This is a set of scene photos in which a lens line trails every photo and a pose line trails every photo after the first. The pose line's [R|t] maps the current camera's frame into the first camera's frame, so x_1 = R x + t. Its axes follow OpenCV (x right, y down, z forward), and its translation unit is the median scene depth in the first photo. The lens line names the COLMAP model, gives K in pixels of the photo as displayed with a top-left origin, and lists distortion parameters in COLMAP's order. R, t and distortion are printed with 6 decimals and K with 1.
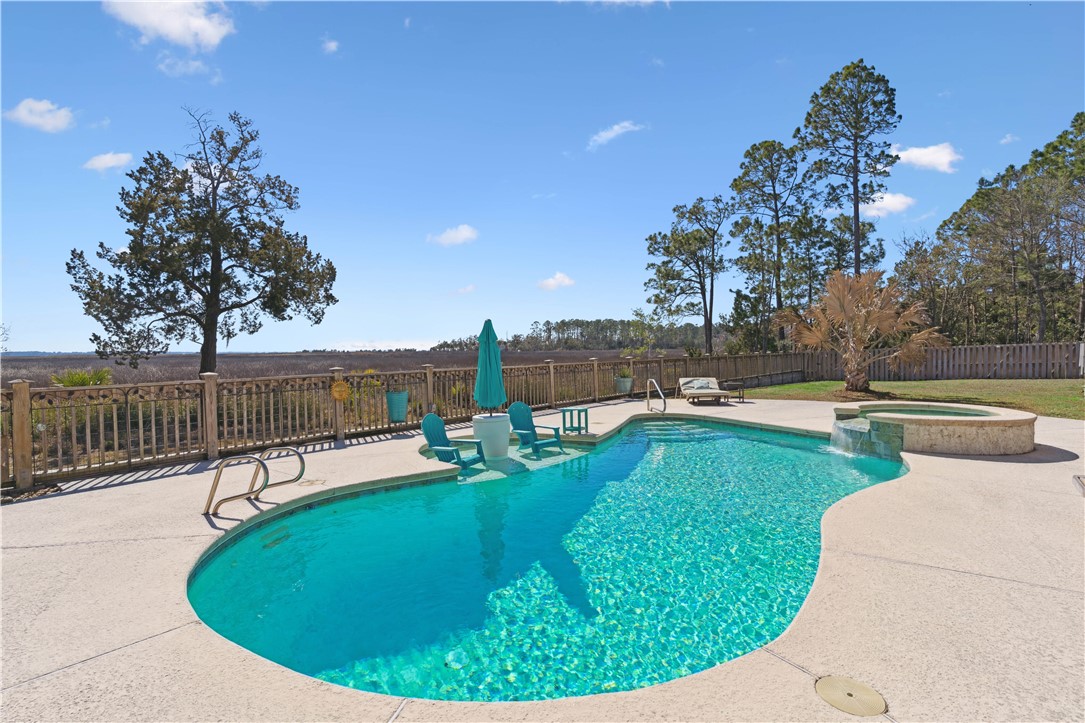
lens RADIAL K [[524.7, 0, 552.0], [0, 524.7, 349.7], [0, 0, 1]] dist [-0.009984, 0.000268]
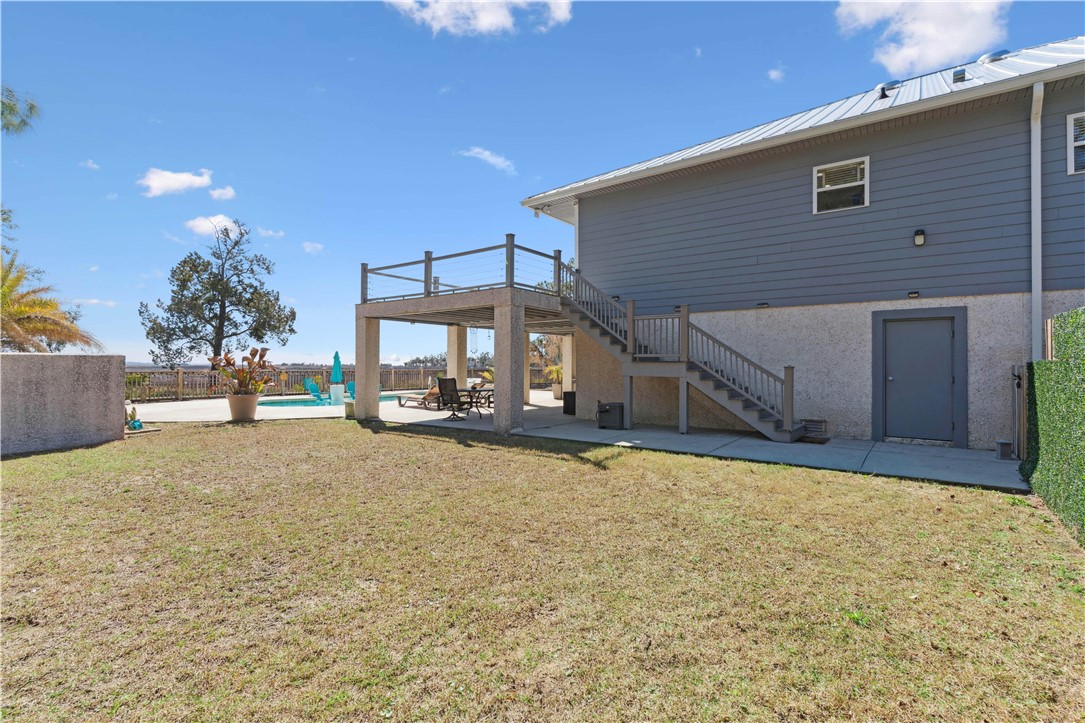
lens RADIAL K [[517.3, 0, 543.2], [0, 517.3, 357.9], [0, 0, 1]] dist [-0.002774, -0.001421]
pose [[0.999616, 0.018647, 0.020476, 0.341126], [-0.018262, 0.999655, -0.018857, 0.002922], [-0.020820, 0.018476, 0.999613, -0.652015]]
